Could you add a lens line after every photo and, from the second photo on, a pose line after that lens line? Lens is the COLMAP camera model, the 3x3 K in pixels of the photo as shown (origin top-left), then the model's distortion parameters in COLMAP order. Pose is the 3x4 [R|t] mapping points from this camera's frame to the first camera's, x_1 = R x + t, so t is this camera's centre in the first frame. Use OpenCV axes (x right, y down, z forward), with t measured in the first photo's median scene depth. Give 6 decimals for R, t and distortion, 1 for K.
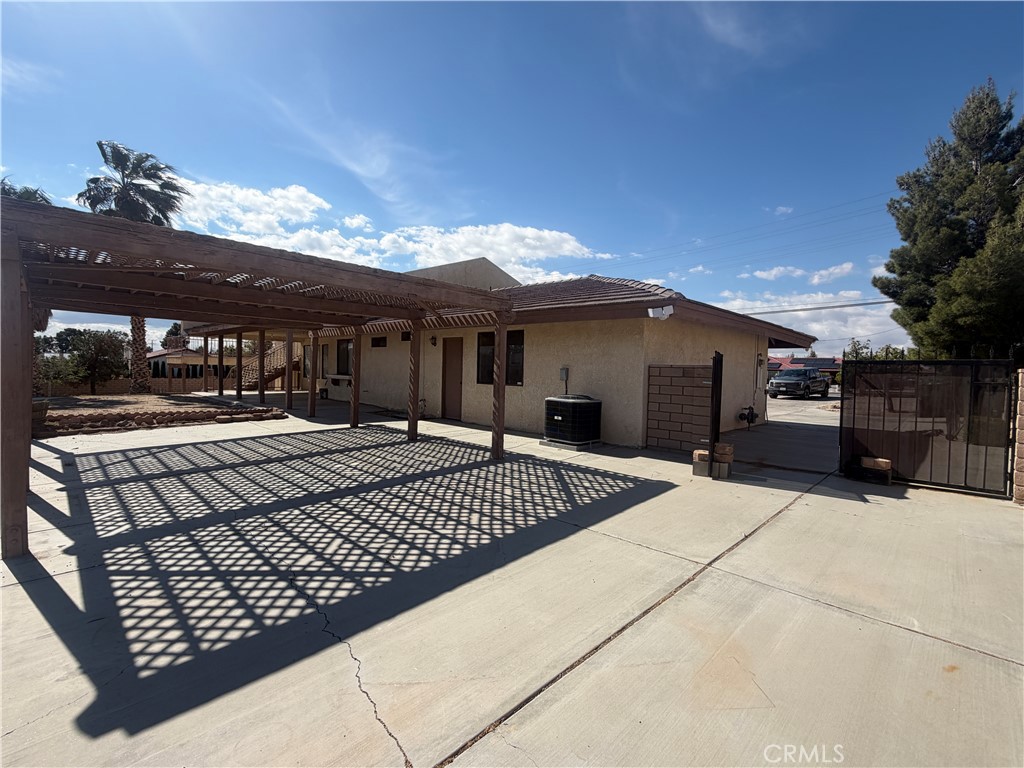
lens RADIAL K [[459.5, 0, 512.0], [0, 459.5, 384.0], [0, 0, 1]] dist [0.001368, -0.000345]
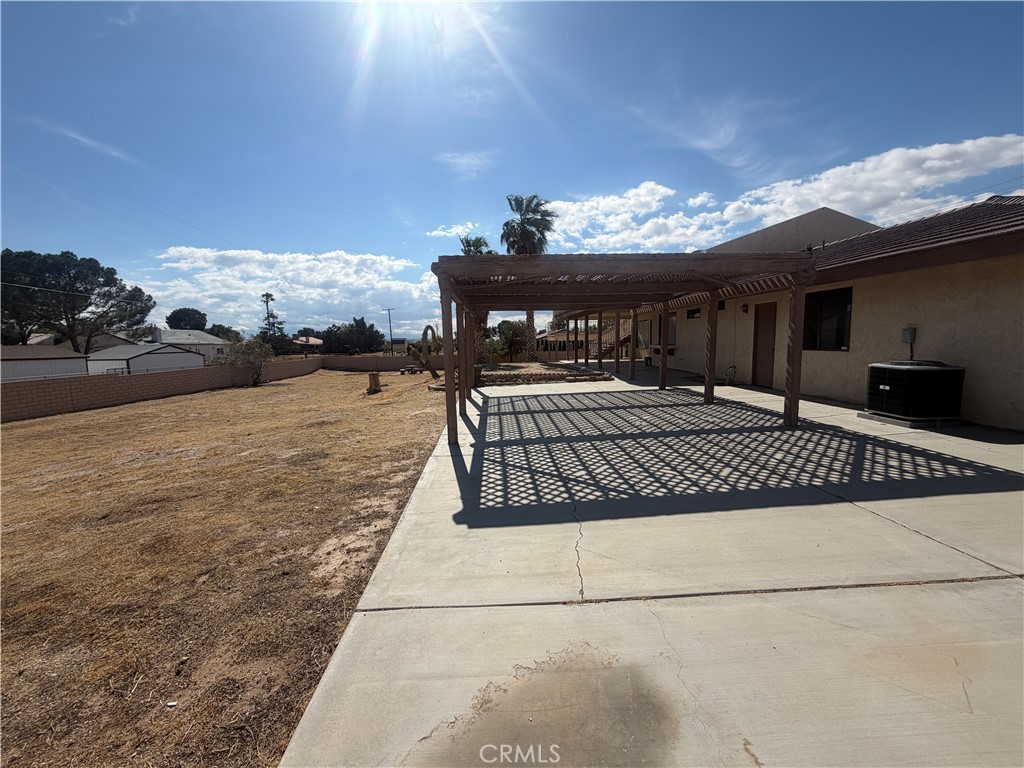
lens RADIAL K [[410.6, 0, 512.0], [0, 410.6, 384.0], [0, 0, 1]] dist [0.000649, 0.000111]
pose [[0.726763, 0.033879, -0.686052, 0.170902], [0.016157, 0.997663, 0.066384, 0.007671], [0.686698, -0.059330, 0.724518, -0.042363]]
